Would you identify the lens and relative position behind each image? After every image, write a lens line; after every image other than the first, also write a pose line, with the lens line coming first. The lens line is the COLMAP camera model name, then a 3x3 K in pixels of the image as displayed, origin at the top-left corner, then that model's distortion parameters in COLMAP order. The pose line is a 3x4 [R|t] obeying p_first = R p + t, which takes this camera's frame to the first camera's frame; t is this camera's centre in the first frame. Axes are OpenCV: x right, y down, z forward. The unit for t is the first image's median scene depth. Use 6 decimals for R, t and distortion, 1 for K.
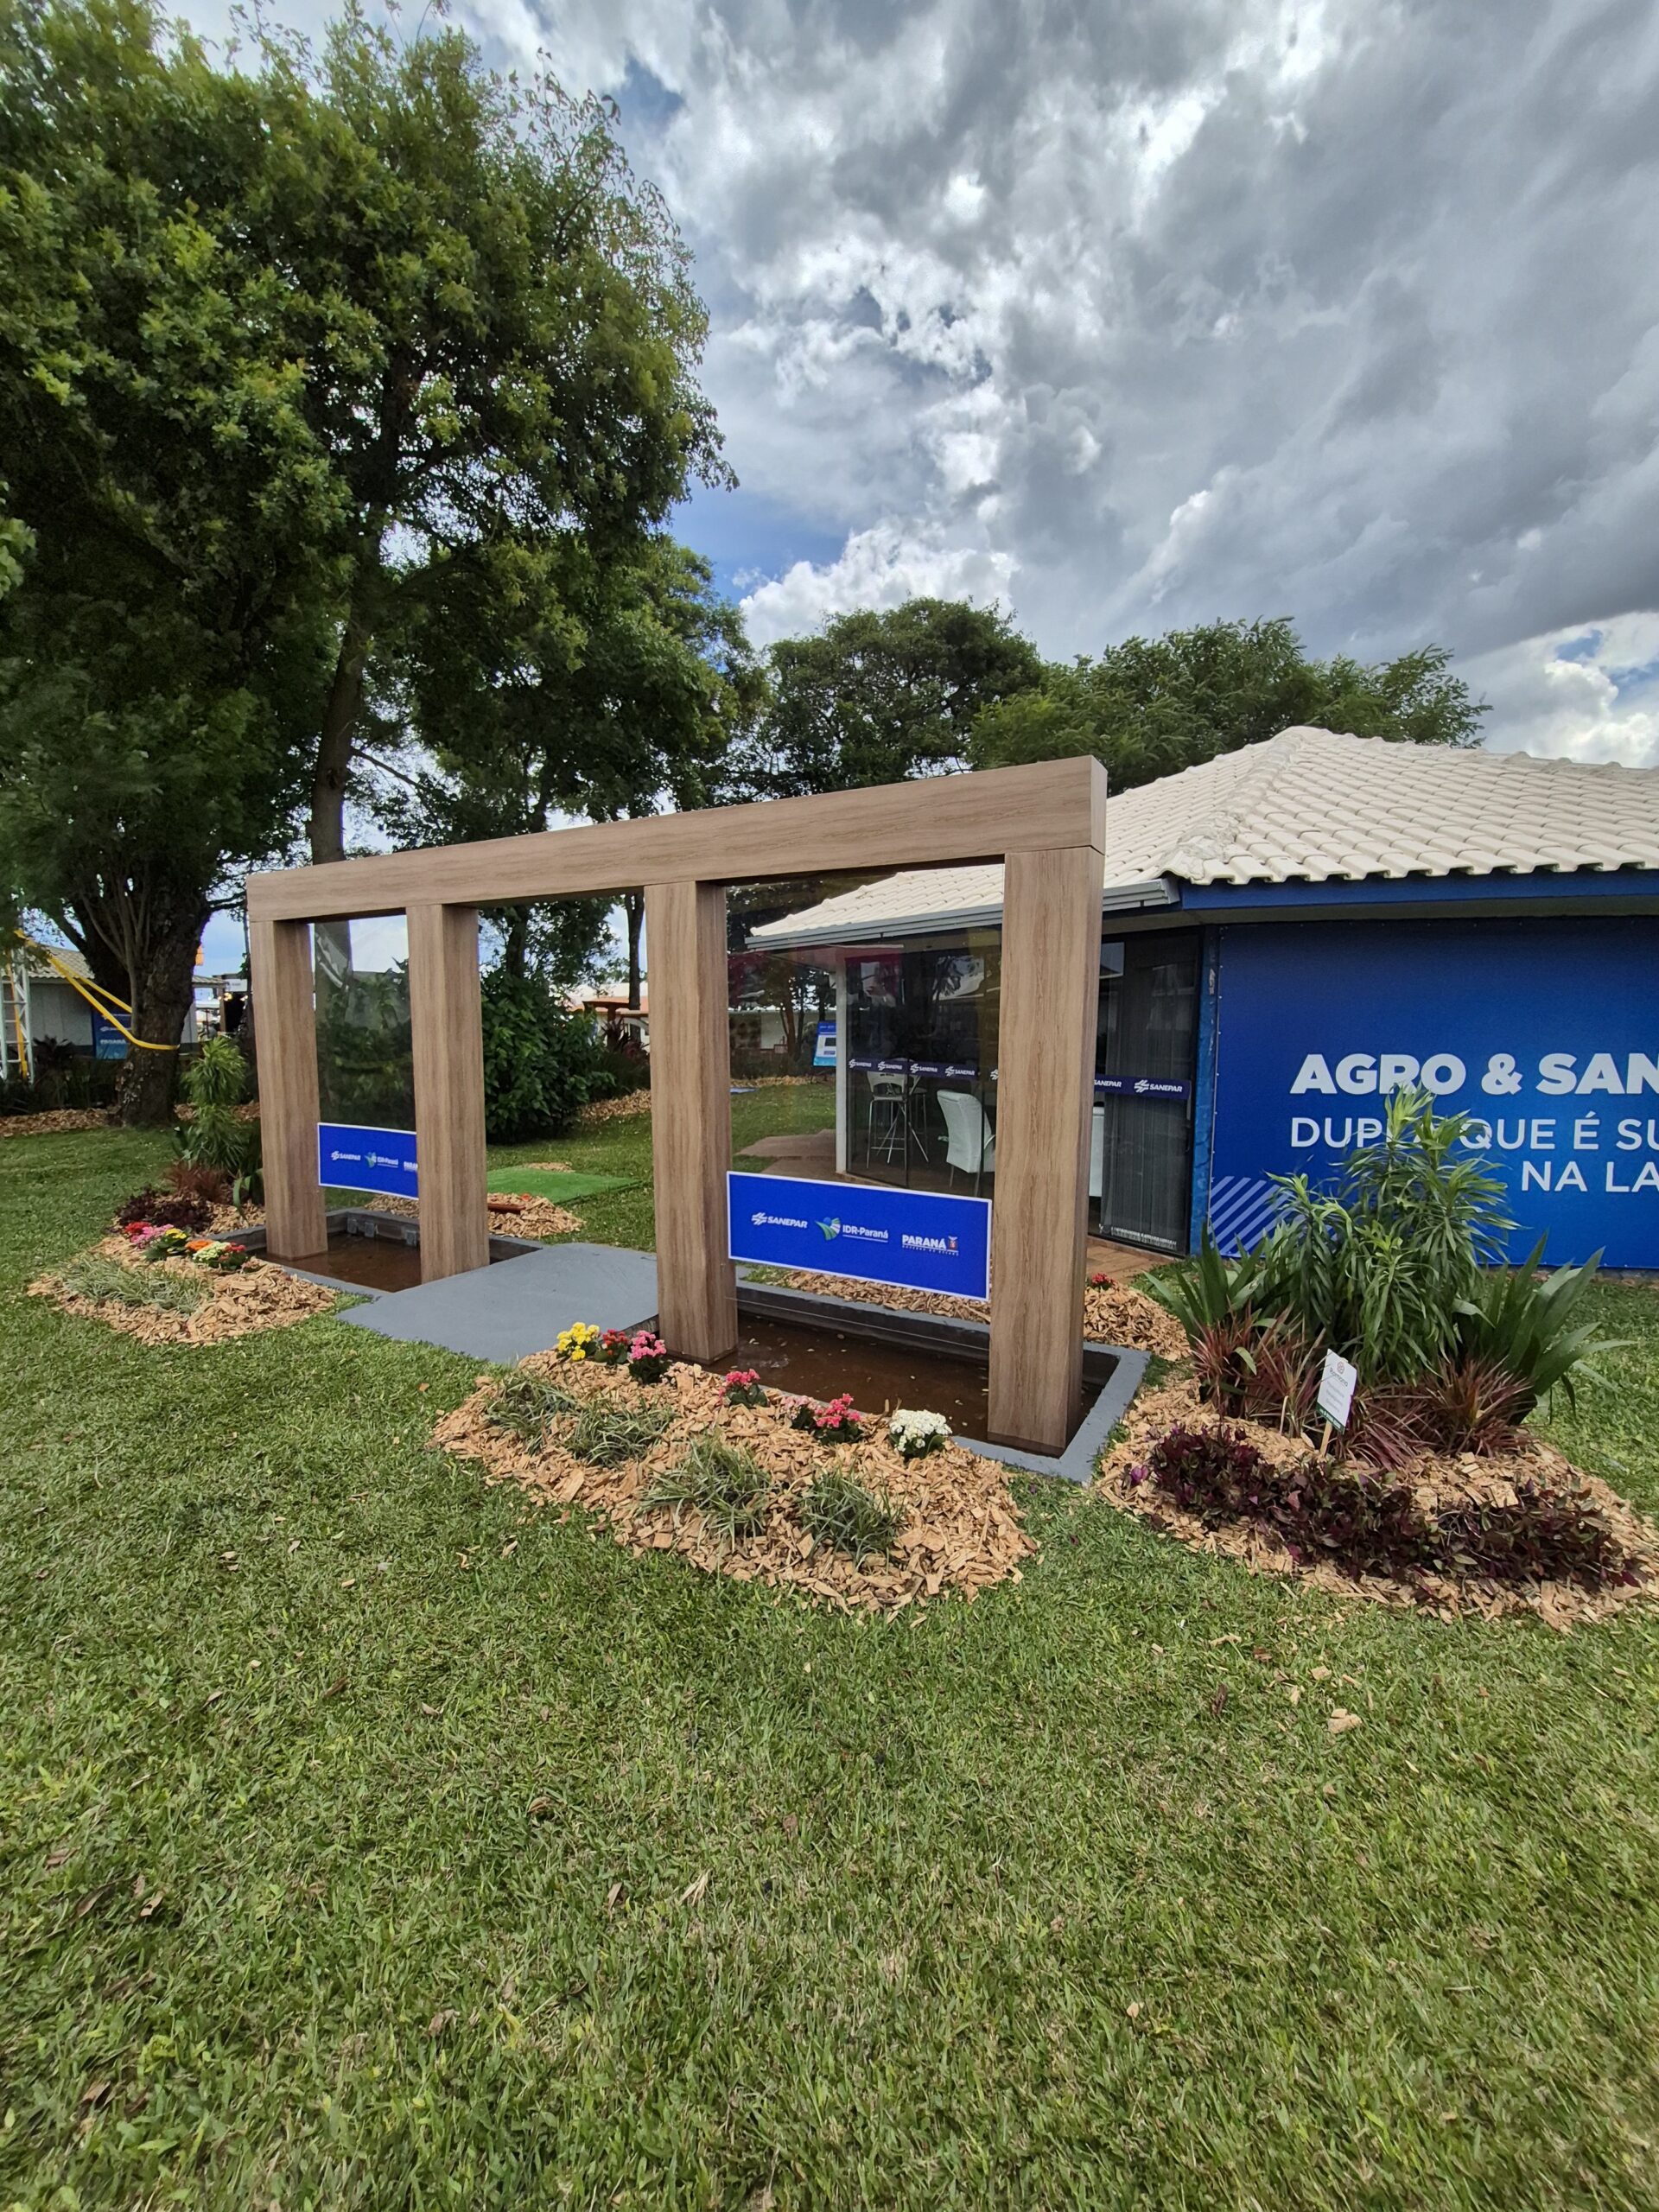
lens RADIAL K [[884.8, 0, 819.9], [0, 884.8, 1084.6], [0, 0, 1]] dist [-0.010524, 0.000384]
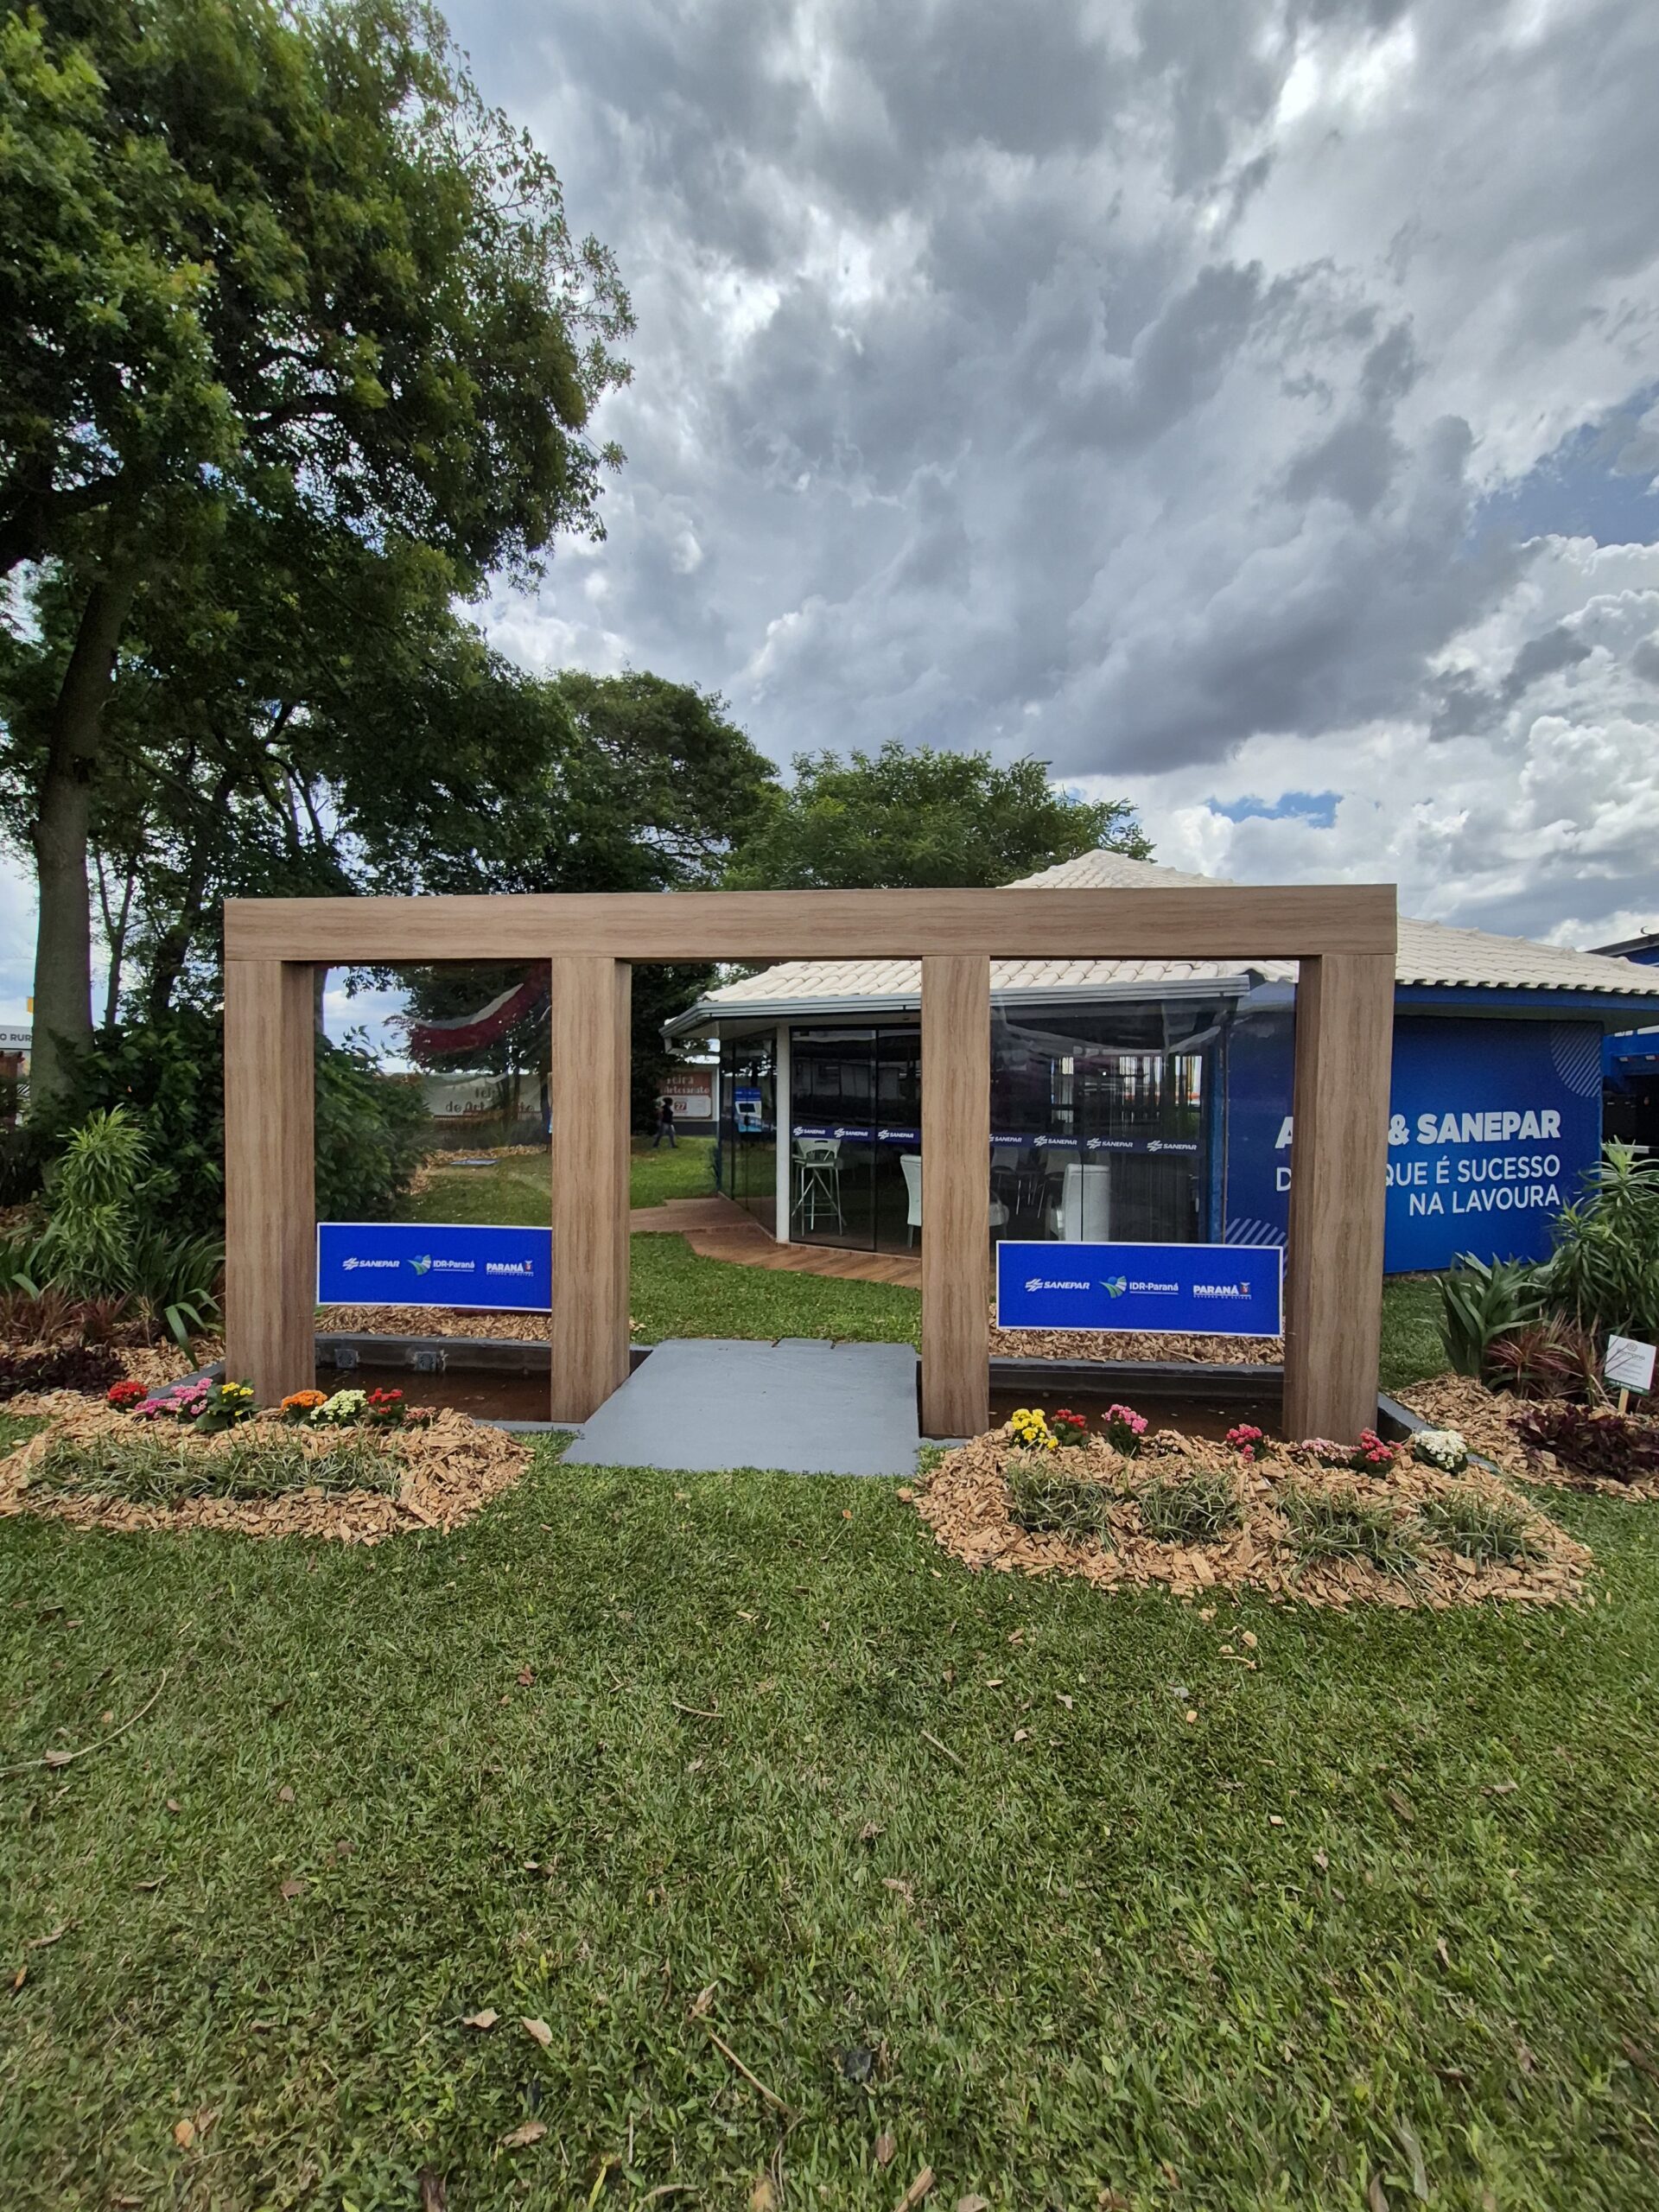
lens RADIAL K [[894.2, 0, 820.9], [0, 894.2, 1060.5], [0, 0, 1]] dist [0.000312, 0.000414]
pose [[0.906249, 0.014092, 0.422509, -0.613845], [0.026974, 0.995480, -0.091059, -0.016683], [-0.421883, 0.093919, 0.901773, 0.122279]]
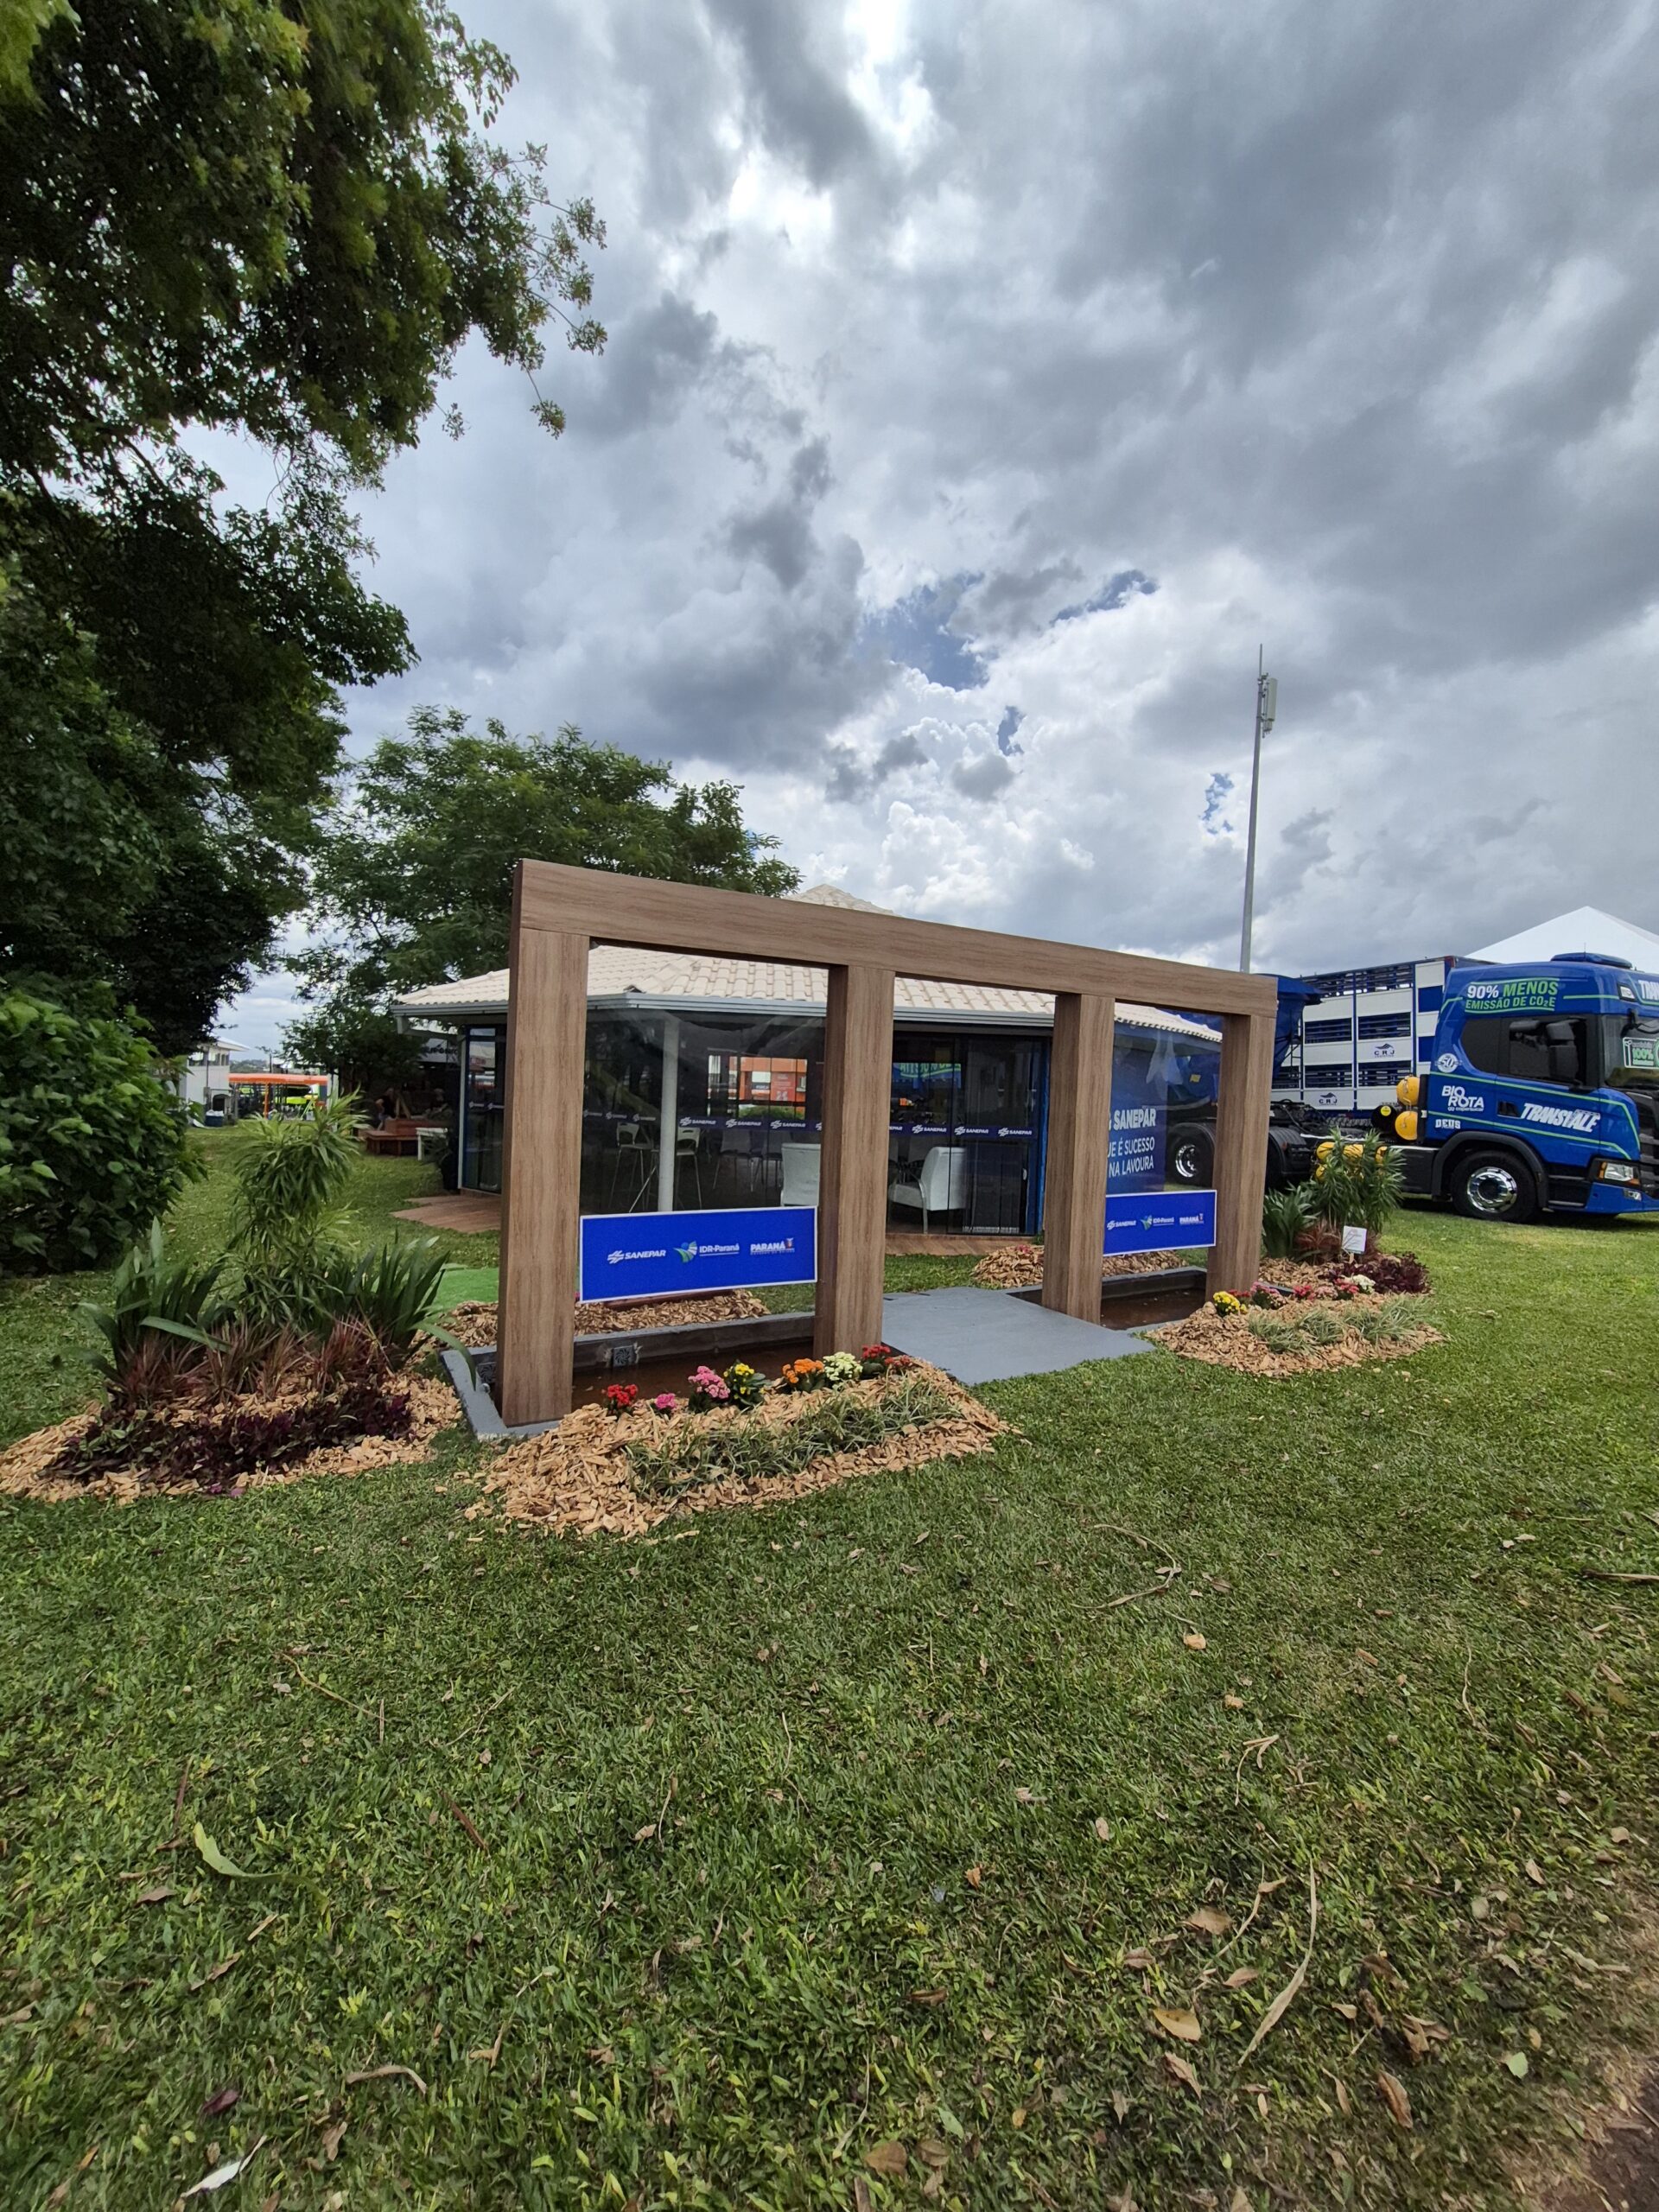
lens RADIAL K [[891.3, 0, 827.6], [0, 891.3, 1098.6], [0, 0, 1]] dist [-0.001169, -0.000075]
pose [[0.478088, 0.004095, 0.878302, -1.359494], [0.029082, 0.999367, -0.020490, -0.039107], [-0.877830, 0.035339, 0.477666, 0.581468]]
